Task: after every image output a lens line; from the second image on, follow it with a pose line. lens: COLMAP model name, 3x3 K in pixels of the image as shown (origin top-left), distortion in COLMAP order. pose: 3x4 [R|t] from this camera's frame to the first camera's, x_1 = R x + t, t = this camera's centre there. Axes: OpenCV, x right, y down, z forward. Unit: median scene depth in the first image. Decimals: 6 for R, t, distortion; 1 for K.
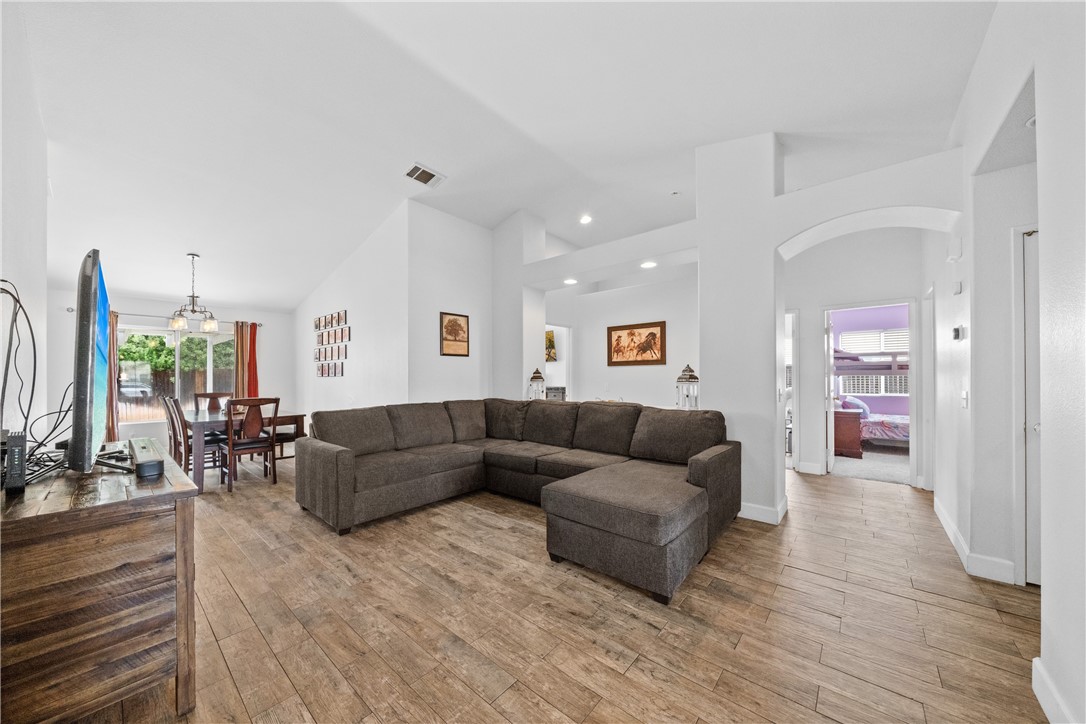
lens RADIAL K [[376.7, 0, 531.5], [0, 376.7, 376.6], [0, 0, 1]] dist [-0.001242, -0.000243]
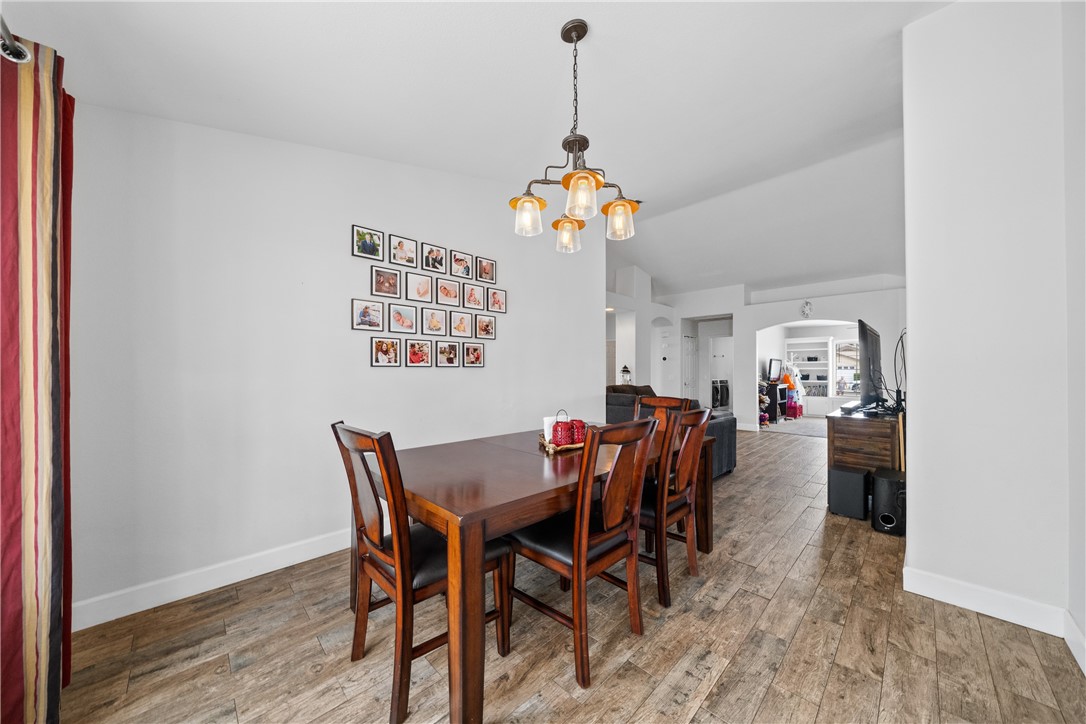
lens RADIAL K [[369.8, 0, 538.5], [0, 369.8, 367.8], [0, 0, 1]] dist [-0.001379, -0.000151]
pose [[0.079417, 0.010493, 0.996786, -1.151283], [-0.003502, 0.999941, -0.010247, 0.004774], [-0.996835, -0.002677, 0.079449, 0.920954]]
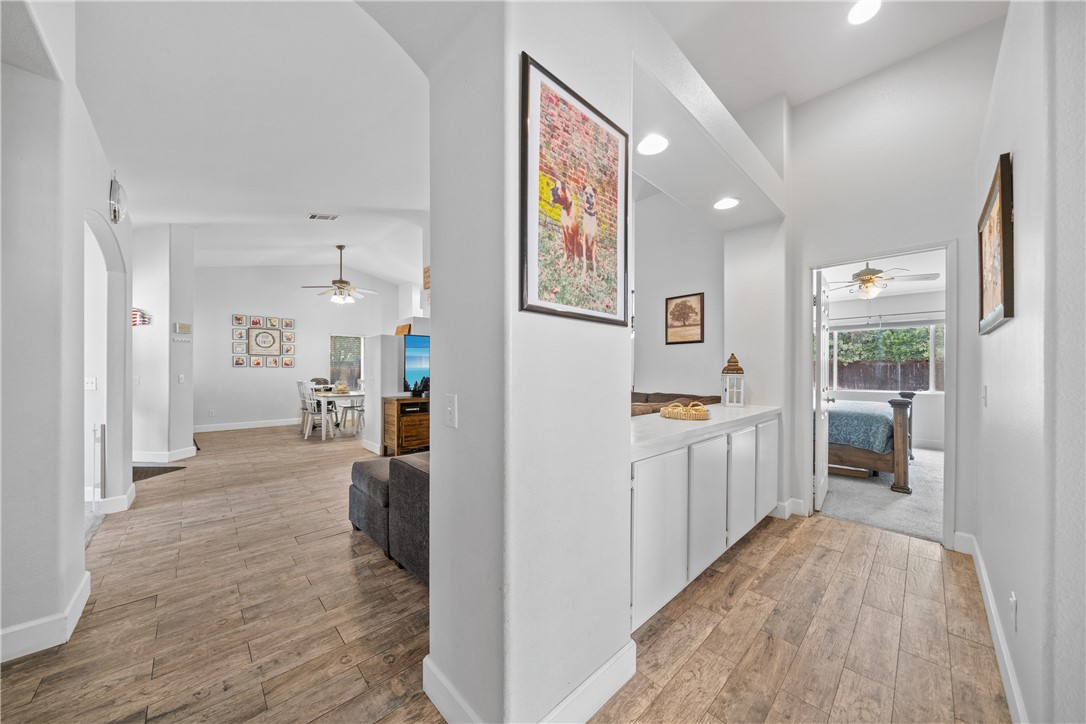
lens RADIAL K [[369.8, 0, 538.5], [0, 369.8, 367.8], [0, 0, 1]] dist [-0.001379, -0.000151]
pose [[-0.092362, -0.002475, -0.995722, 0.620596], [-0.000860, 0.999997, -0.002406, 0.003703], [0.995725, 0.000634, -0.092364, 0.672691]]
